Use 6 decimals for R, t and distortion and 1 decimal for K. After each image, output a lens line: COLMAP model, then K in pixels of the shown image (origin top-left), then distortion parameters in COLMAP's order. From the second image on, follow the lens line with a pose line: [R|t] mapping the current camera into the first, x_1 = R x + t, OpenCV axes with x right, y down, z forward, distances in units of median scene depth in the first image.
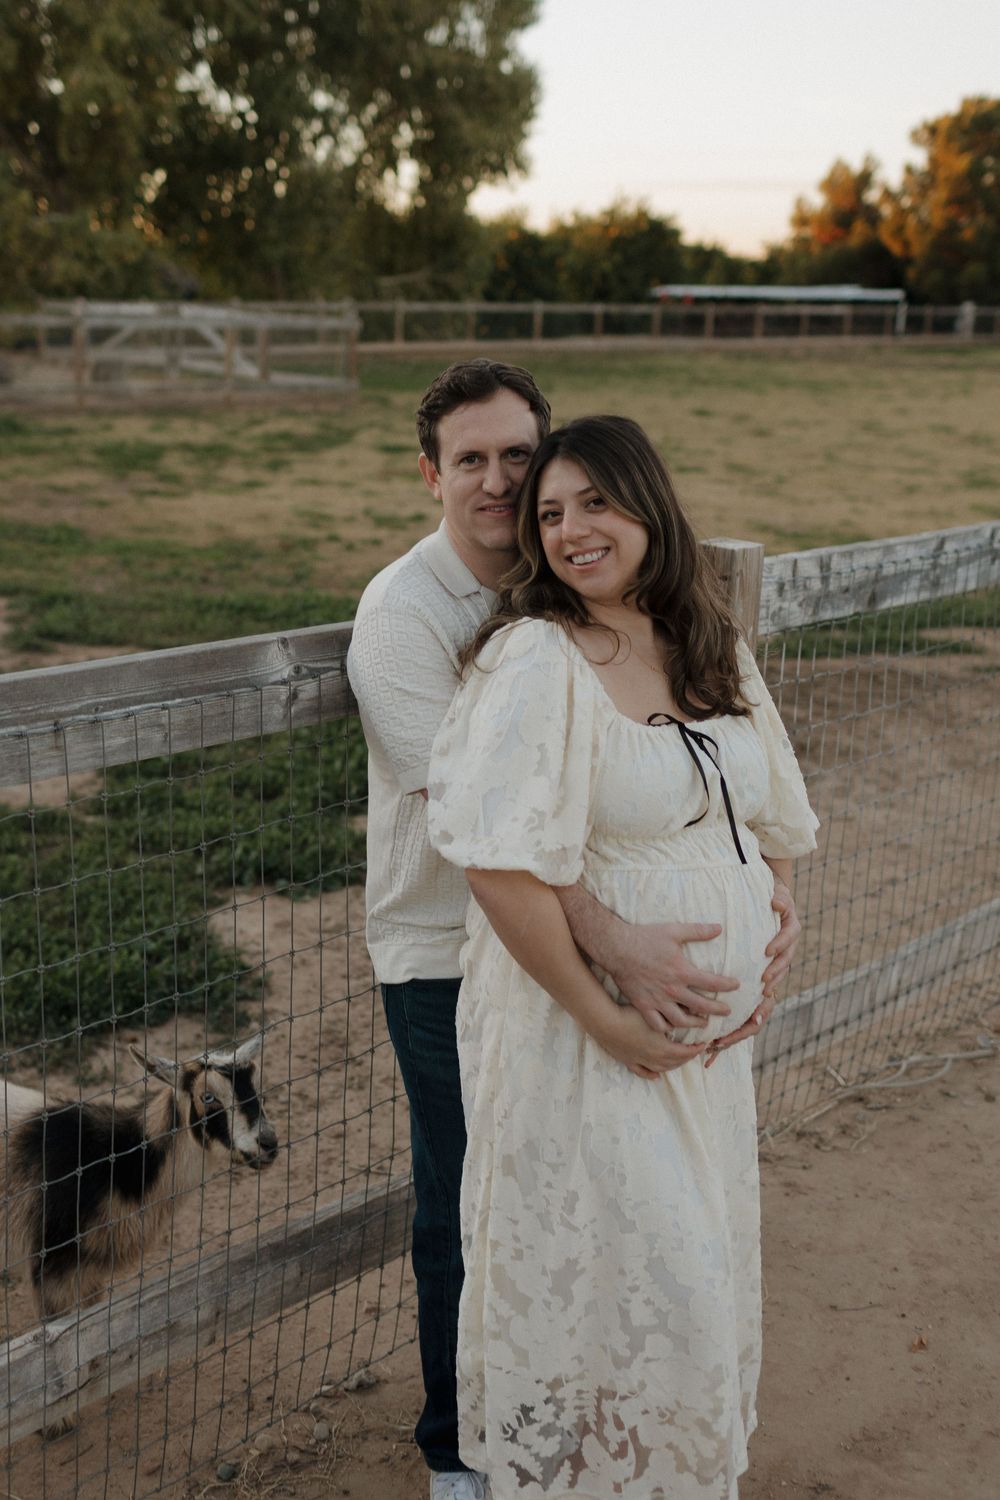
lens RADIAL K [[1516.9, 0, 395.4], [0, 1516.9, 646.3], [0, 0, 1]] dist [0.008926, 0.005504]
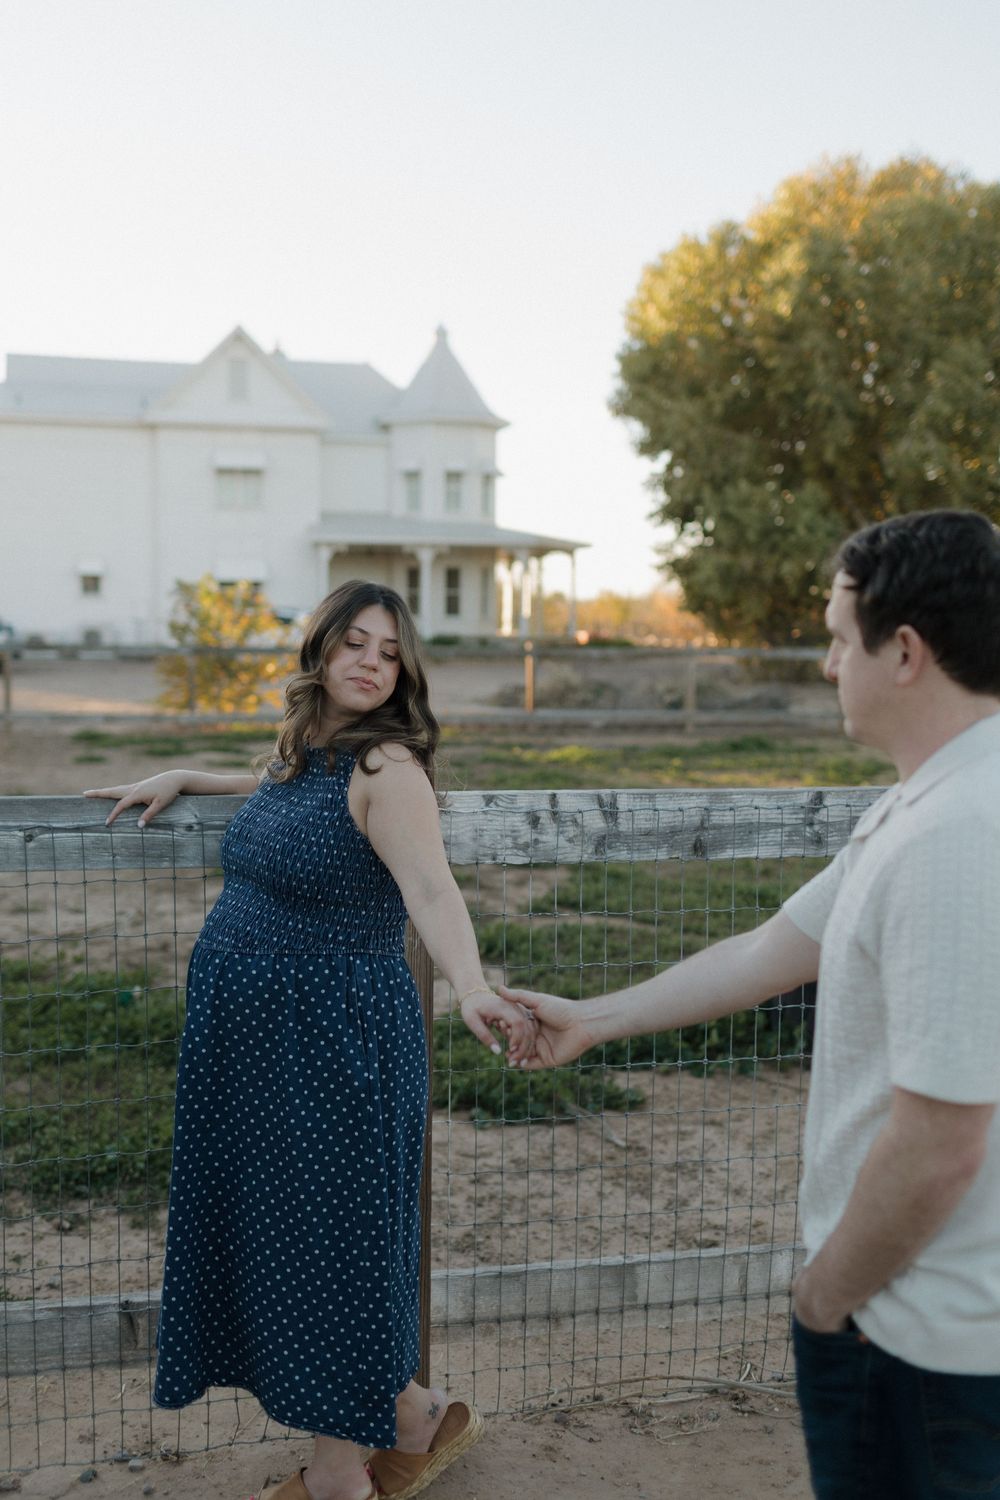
lens RADIAL K [[1370.3, 0, 481.2], [0, 1370.3, 744.9], [0, 0, 1]] dist [-0.004959, 0.015789]
pose [[0.880407, 0.026410, -0.473482, 0.888447], [-0.096207, 0.987632, -0.123803, 0.039498], [0.464356, 0.154550, 0.872059, 0.228799]]
